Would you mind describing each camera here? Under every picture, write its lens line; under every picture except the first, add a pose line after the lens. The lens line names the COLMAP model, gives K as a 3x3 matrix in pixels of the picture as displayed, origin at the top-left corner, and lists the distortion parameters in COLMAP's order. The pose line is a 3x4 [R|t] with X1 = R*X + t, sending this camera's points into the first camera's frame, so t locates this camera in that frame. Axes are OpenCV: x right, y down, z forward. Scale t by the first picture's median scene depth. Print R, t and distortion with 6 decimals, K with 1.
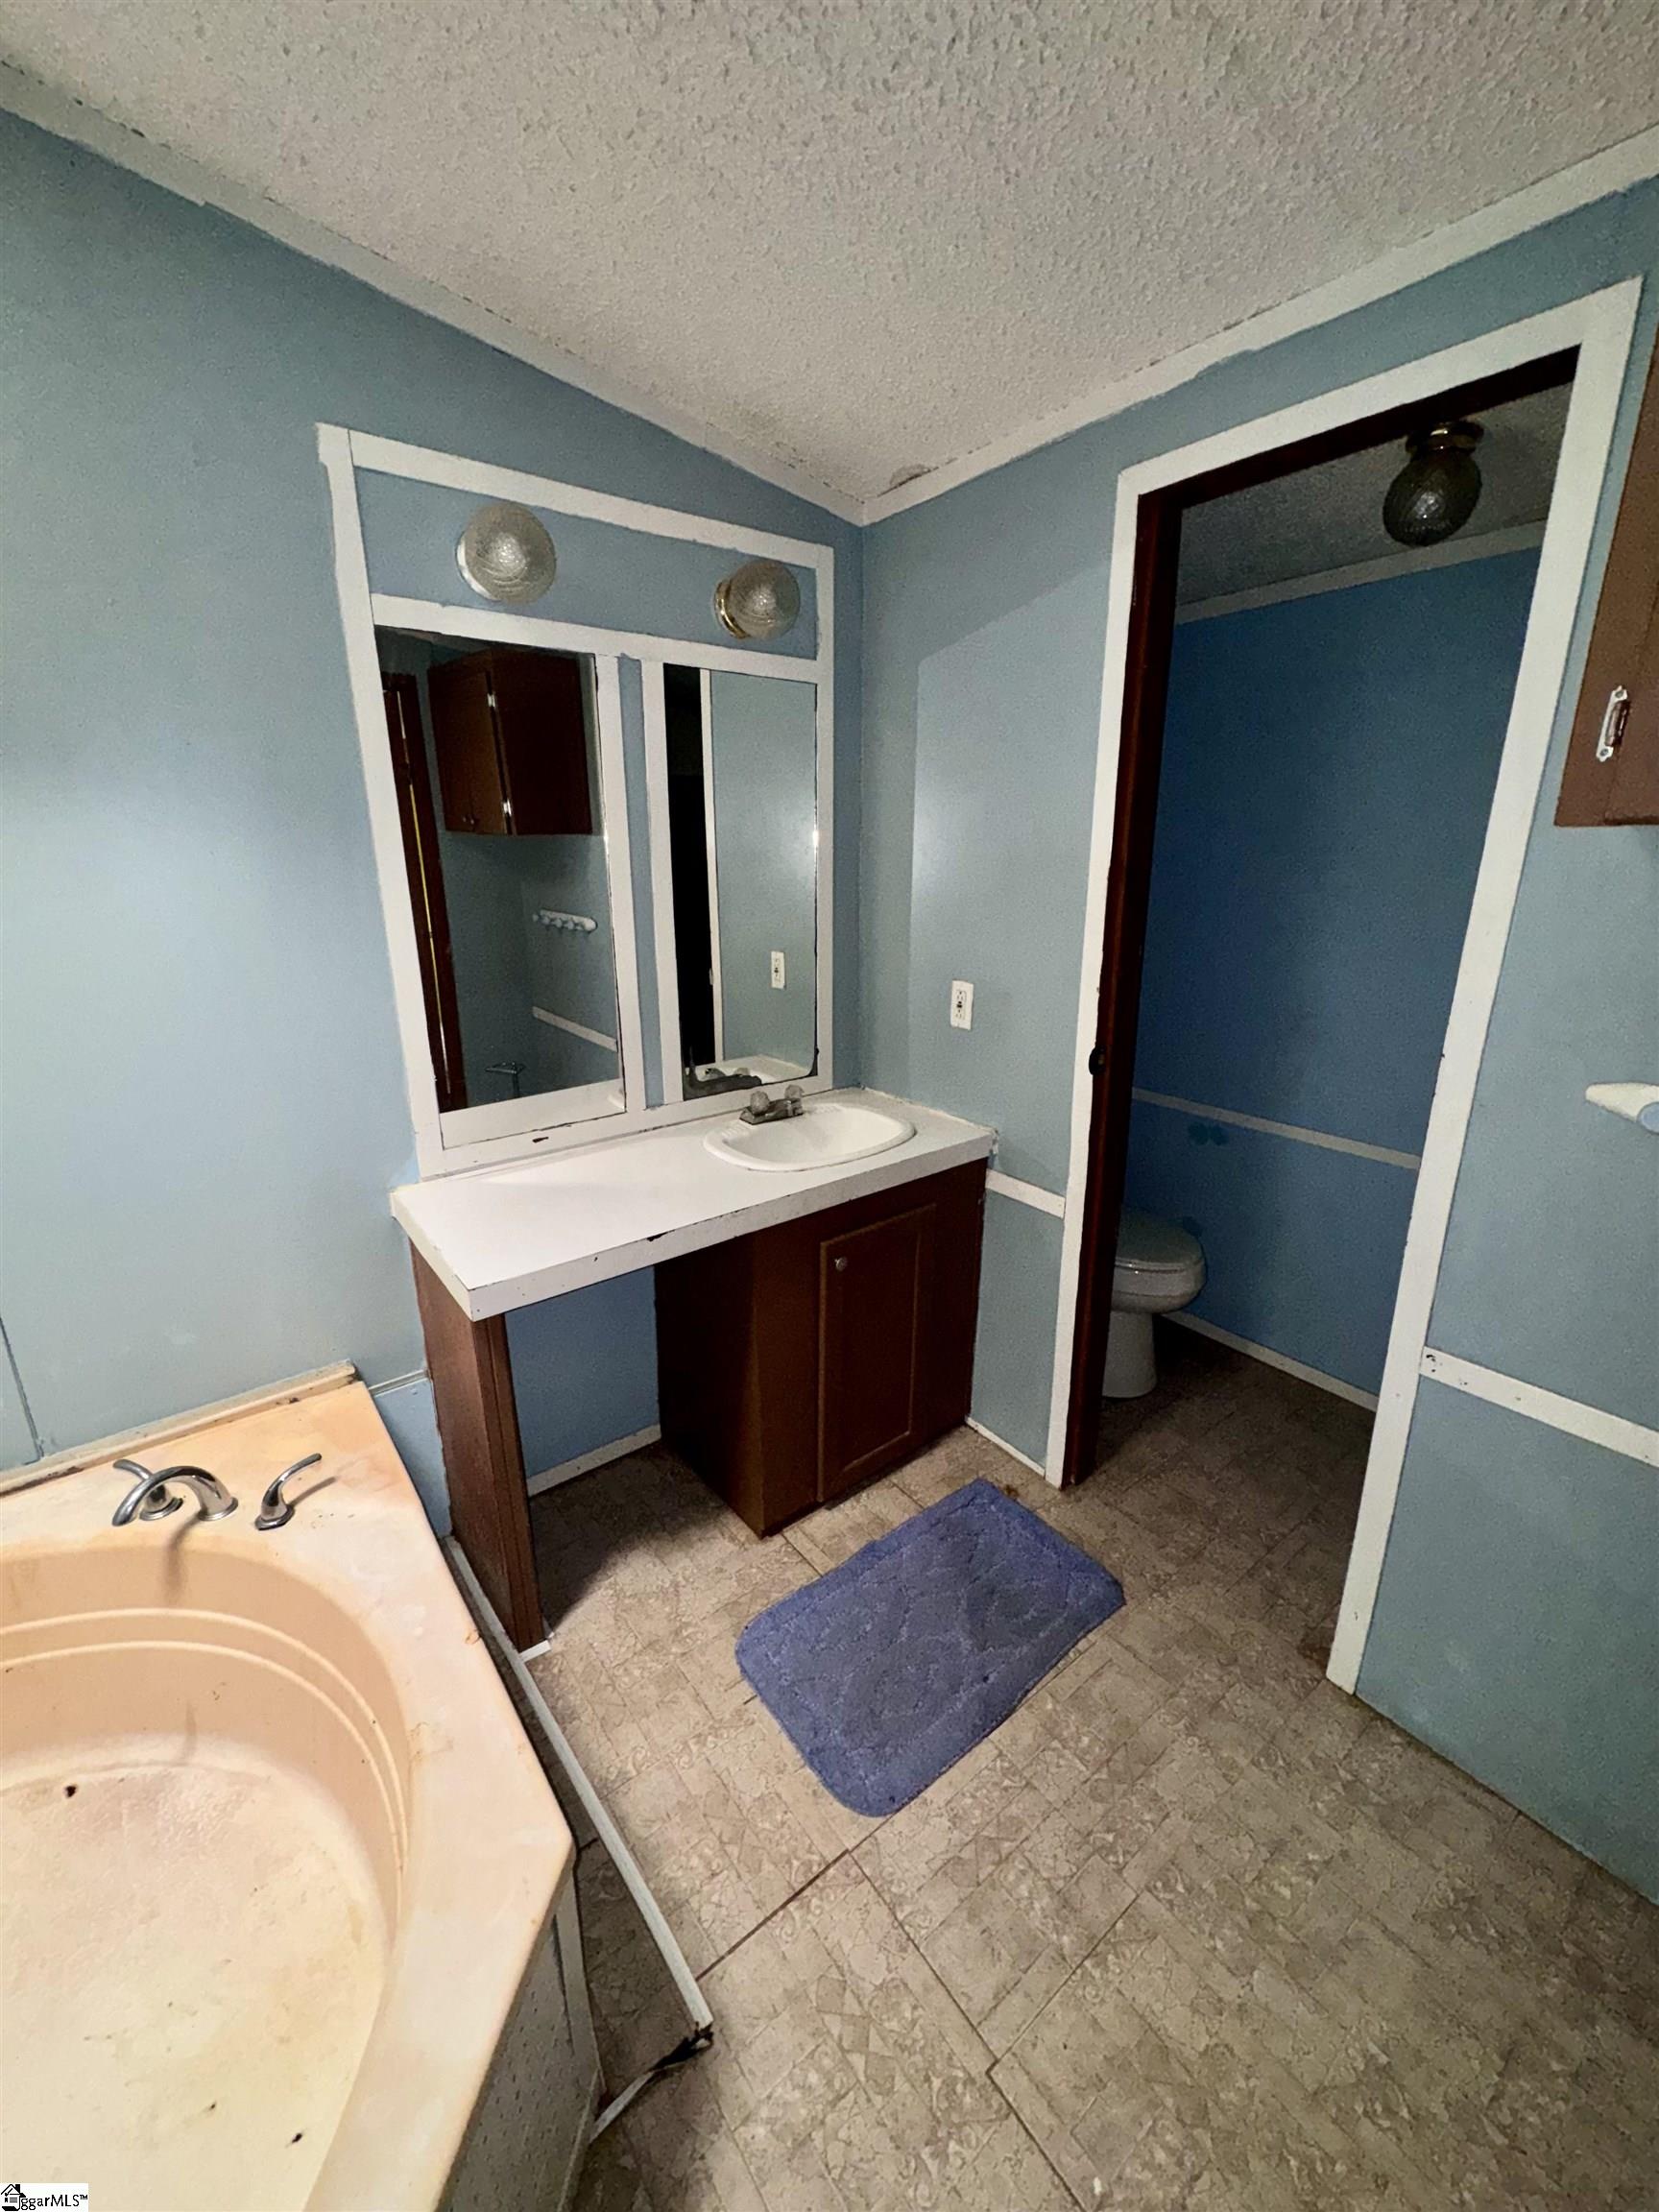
lens RADIAL K [[877.8, 0, 831.5], [0, 877.8, 1106.3], [0, 0, 1]] dist [-0.000875, 0.000158]
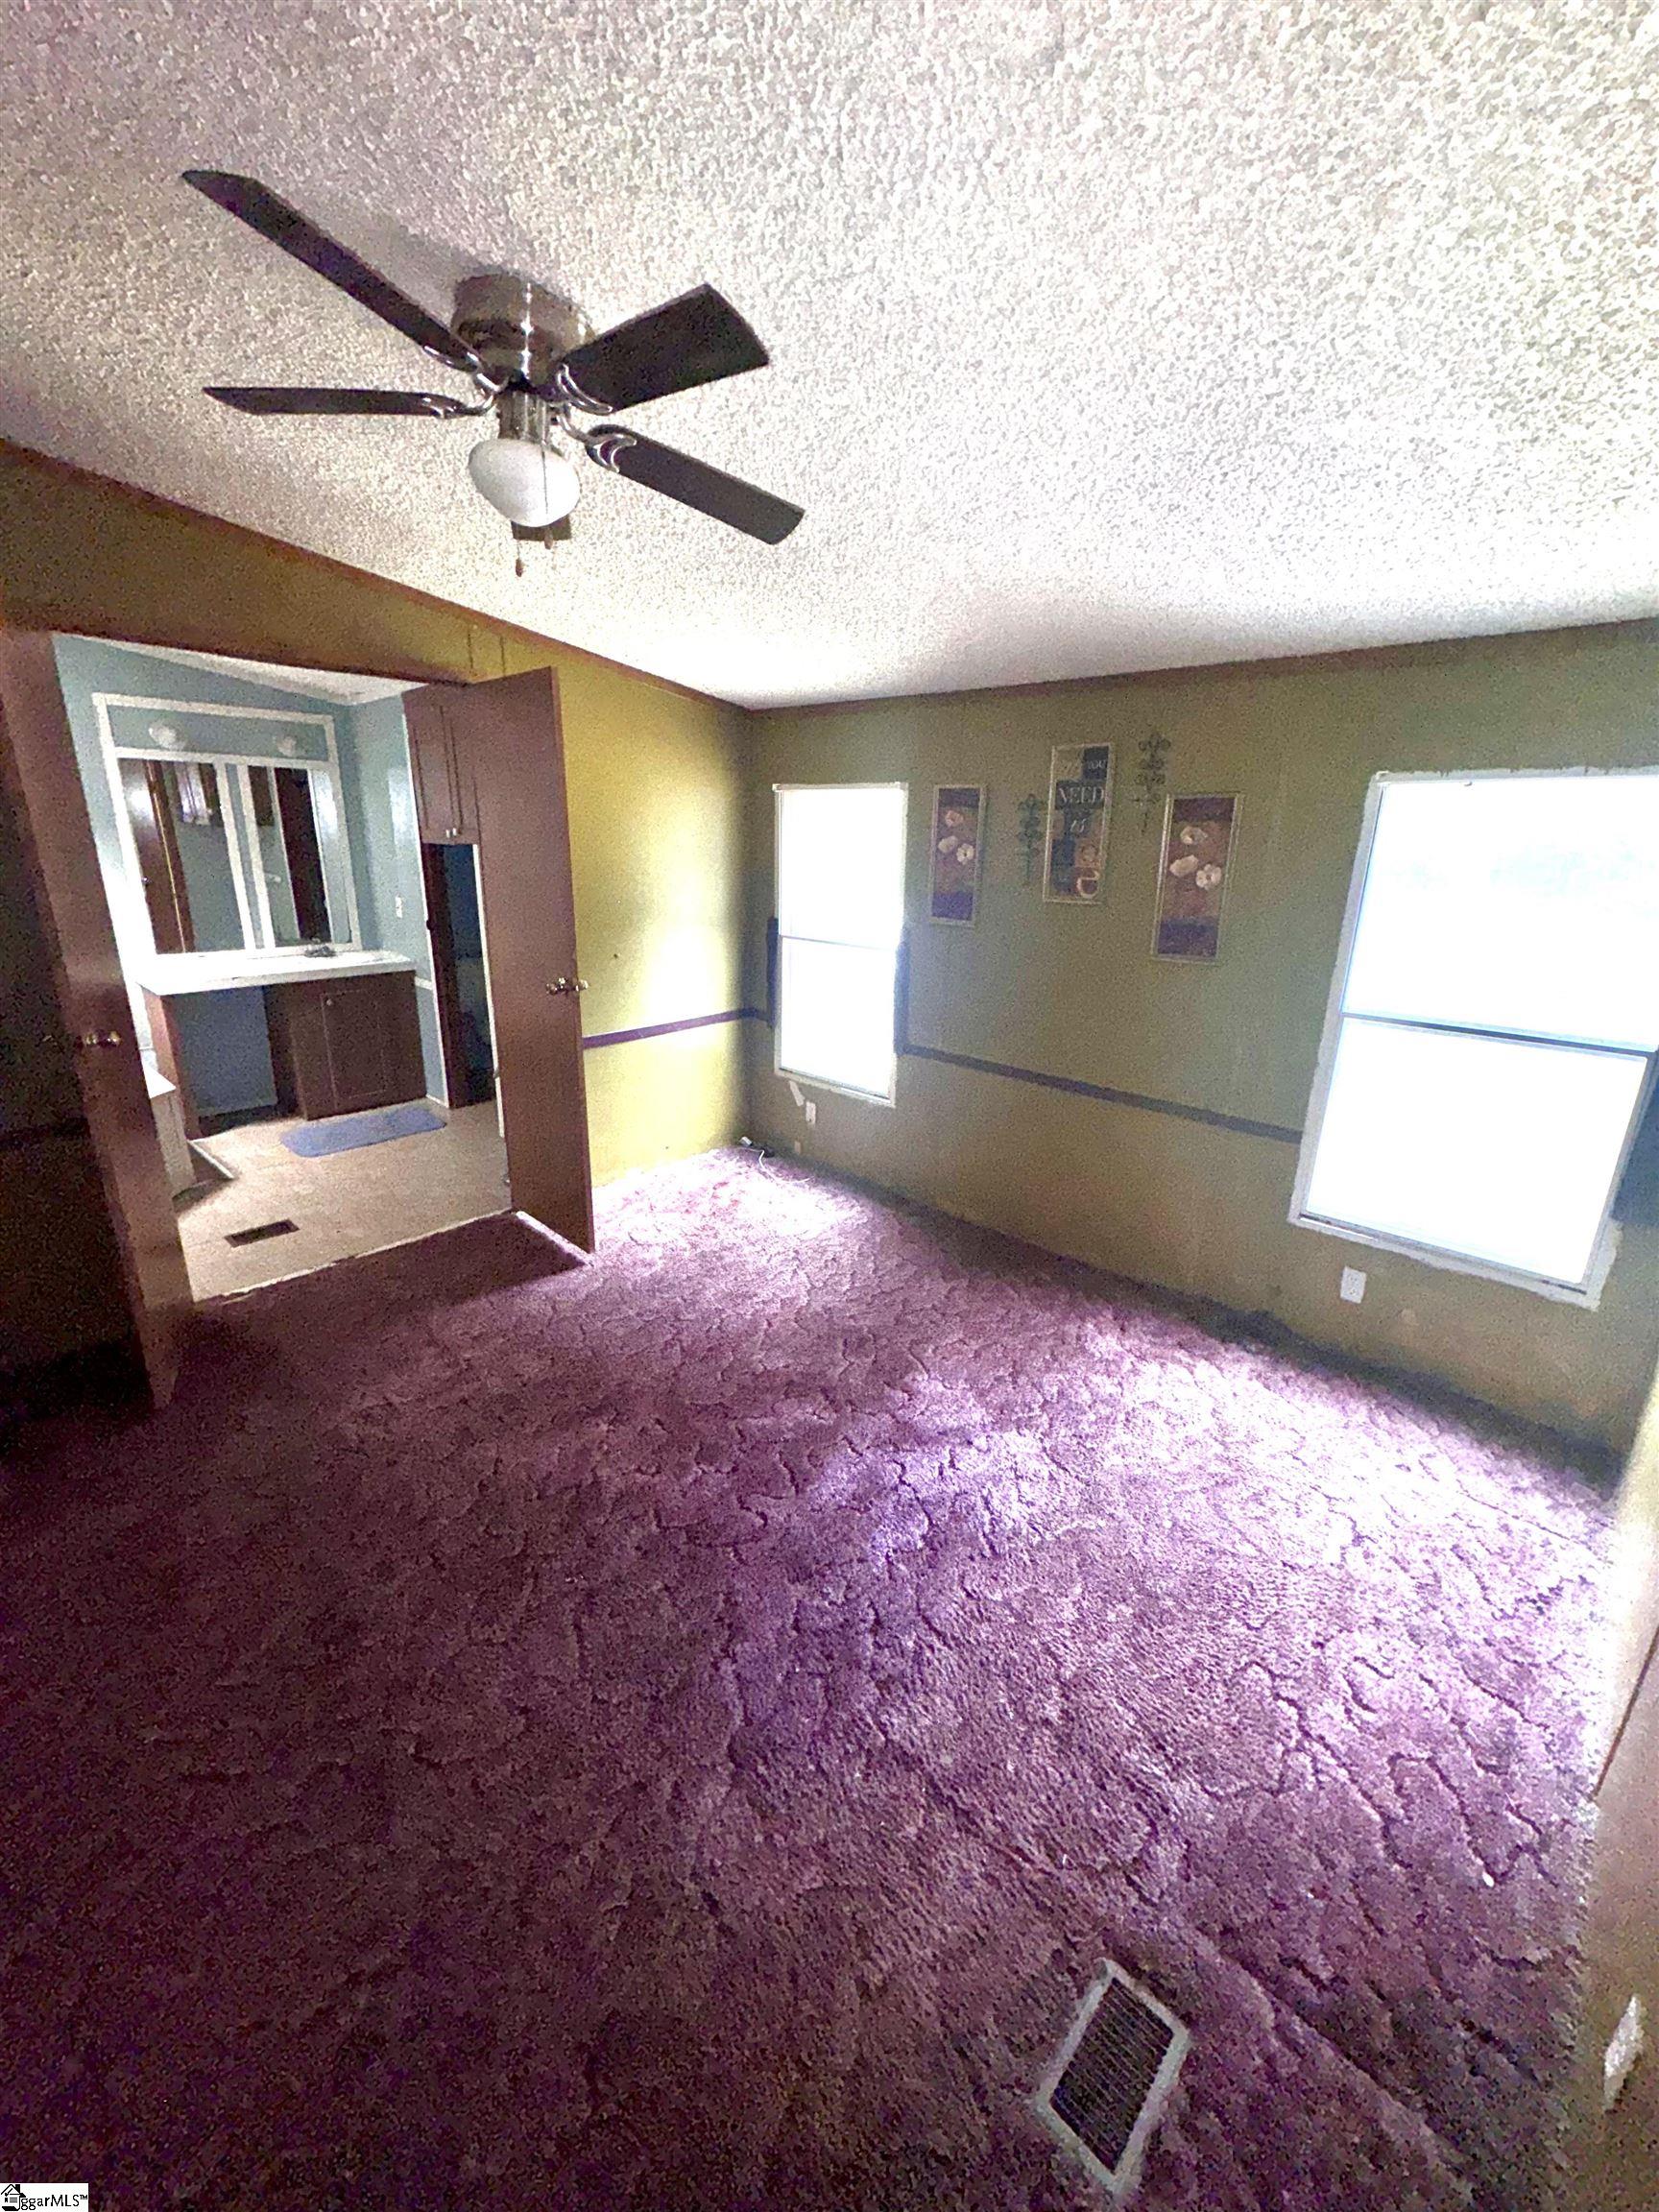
lens RADIAL K [[877.8, 0, 831.5], [0, 877.8, 1106.3], [0, 0, 1]] dist [-0.000875, 0.000158]
pose [[0.987441, -0.022309, 0.156403, 1.352007], [0.020167, 0.999680, 0.015267, 0.606203], [-0.156694, -0.011921, 0.987575, -2.276020]]
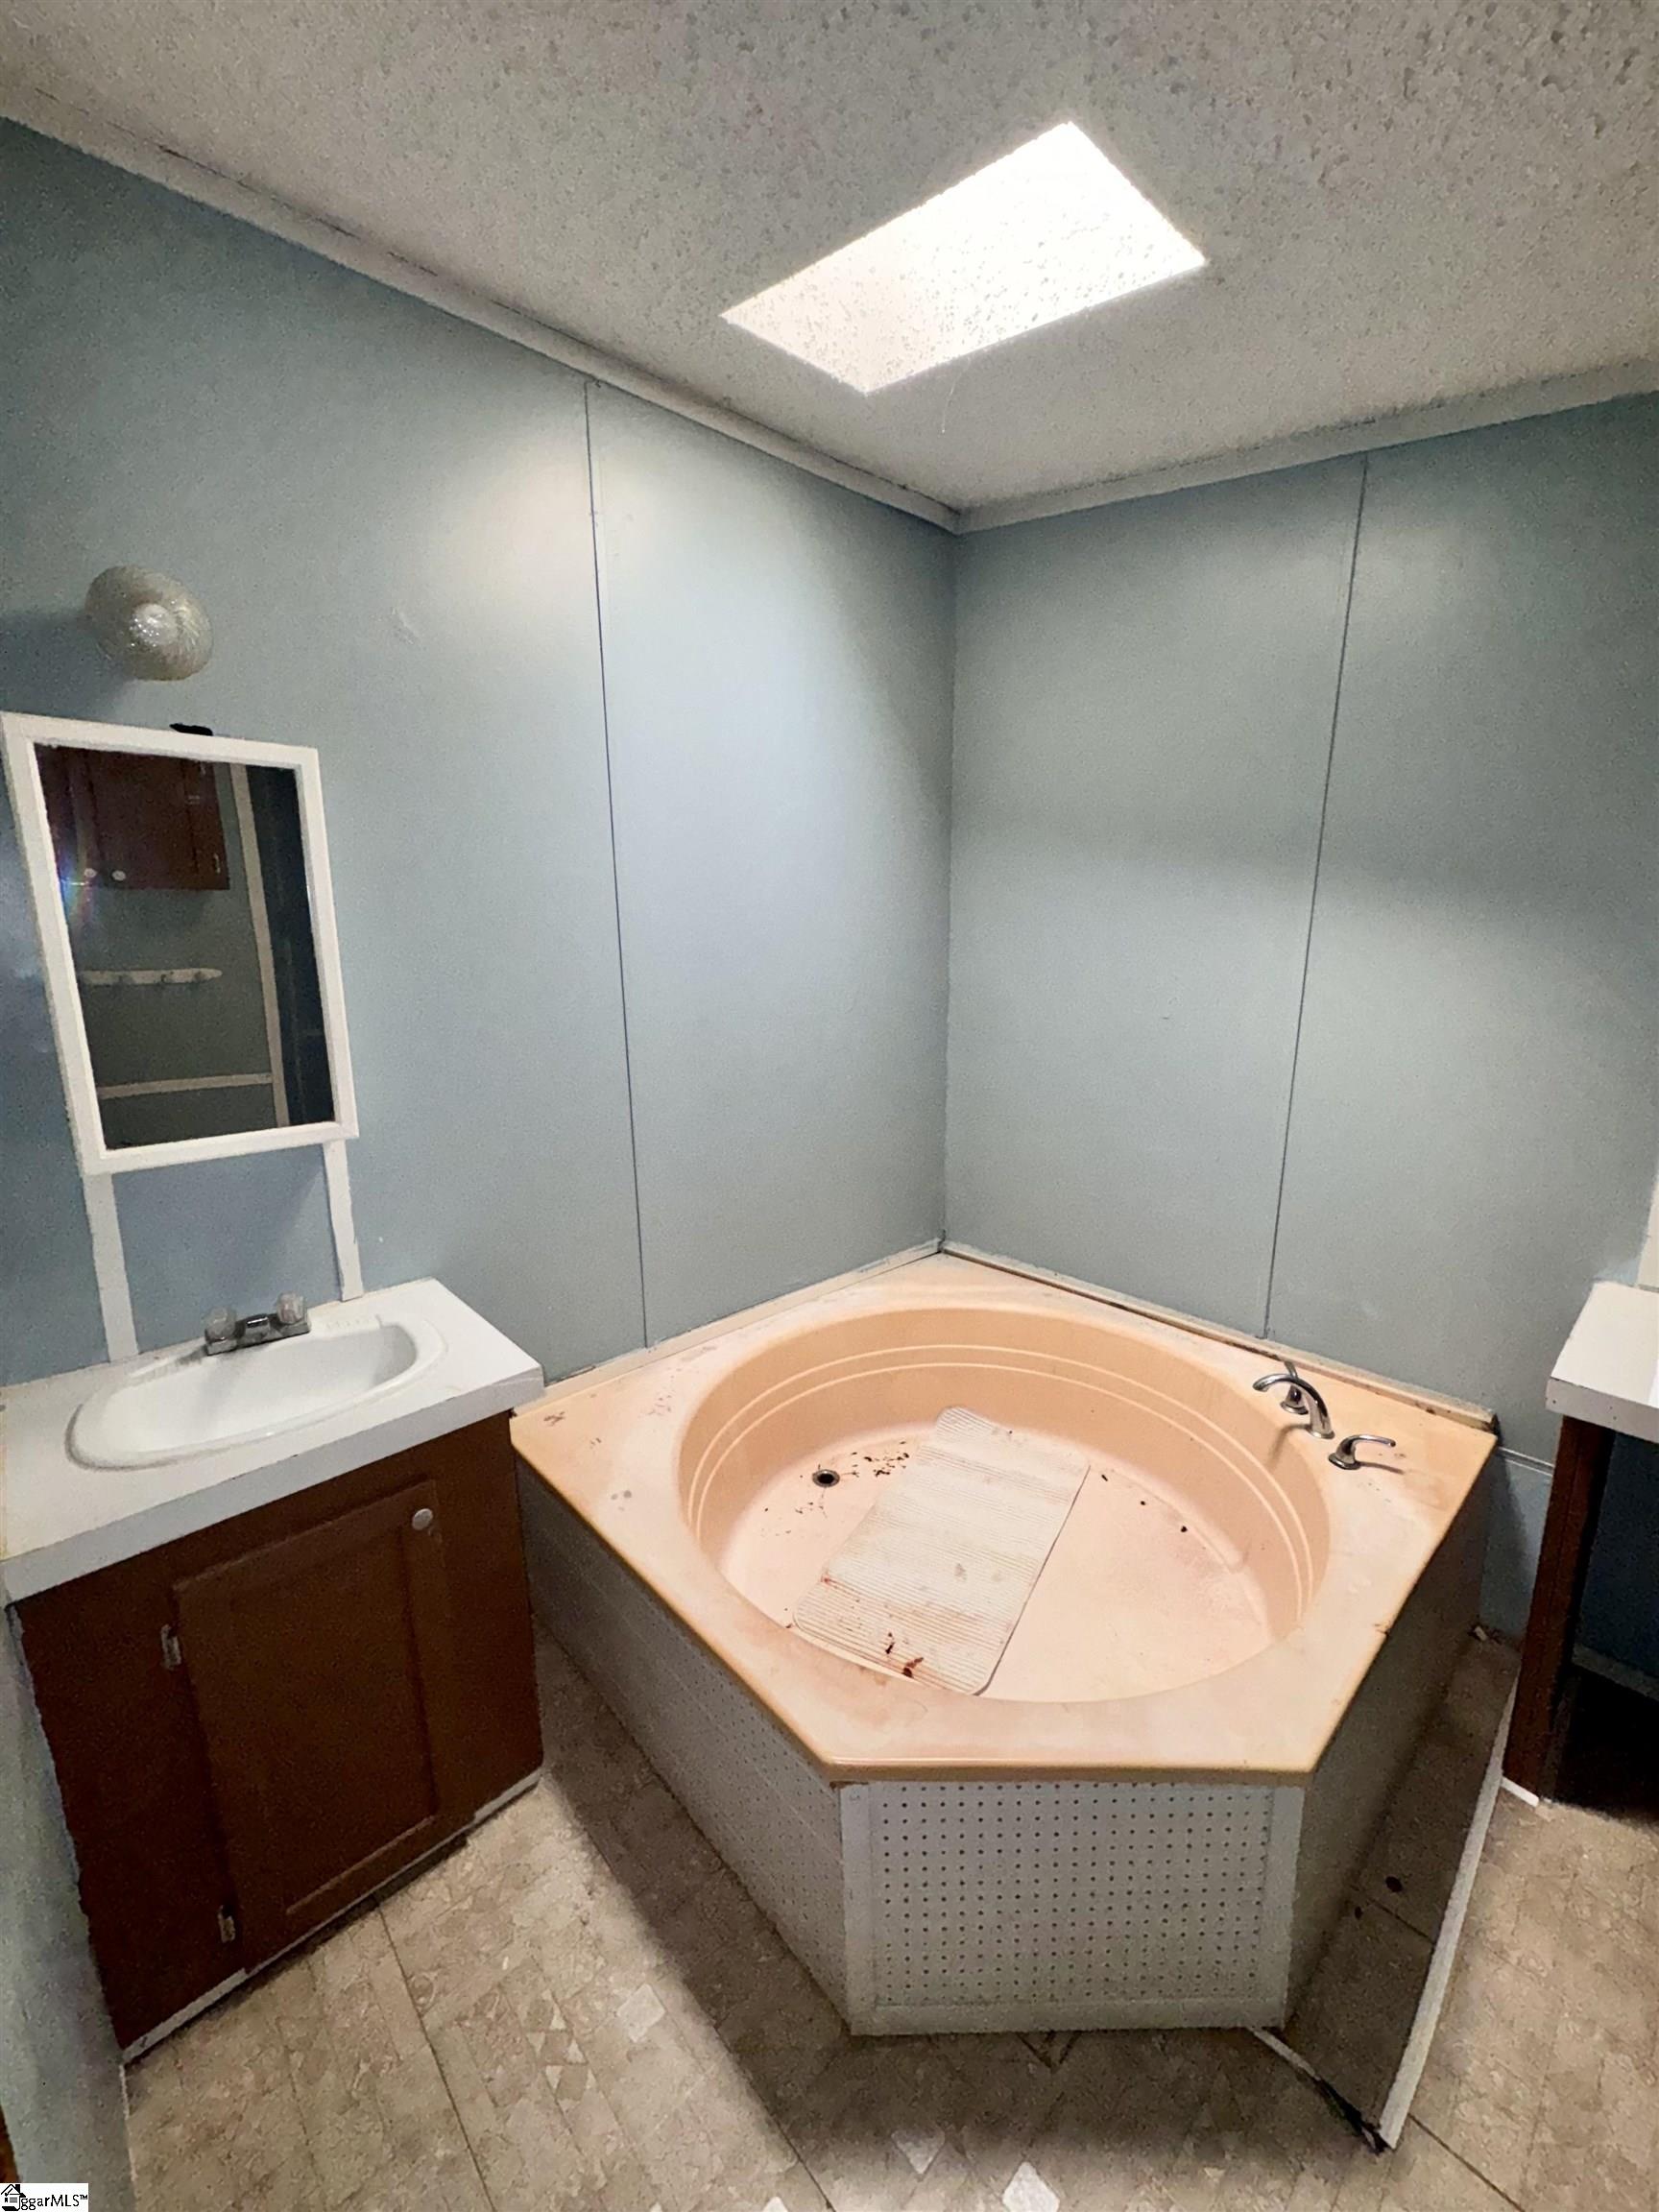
lens RADIAL K [[877.8, 0, 831.5], [0, 877.8, 1106.3], [0, 0, 1]] dist [-0.000875, 0.000158]
pose [[0.094258, 0.214098, -0.972254, 0.407162], [-0.275610, 0.944043, 0.181166, -0.038061], [0.956637, 0.250886, 0.147991, -0.018959]]
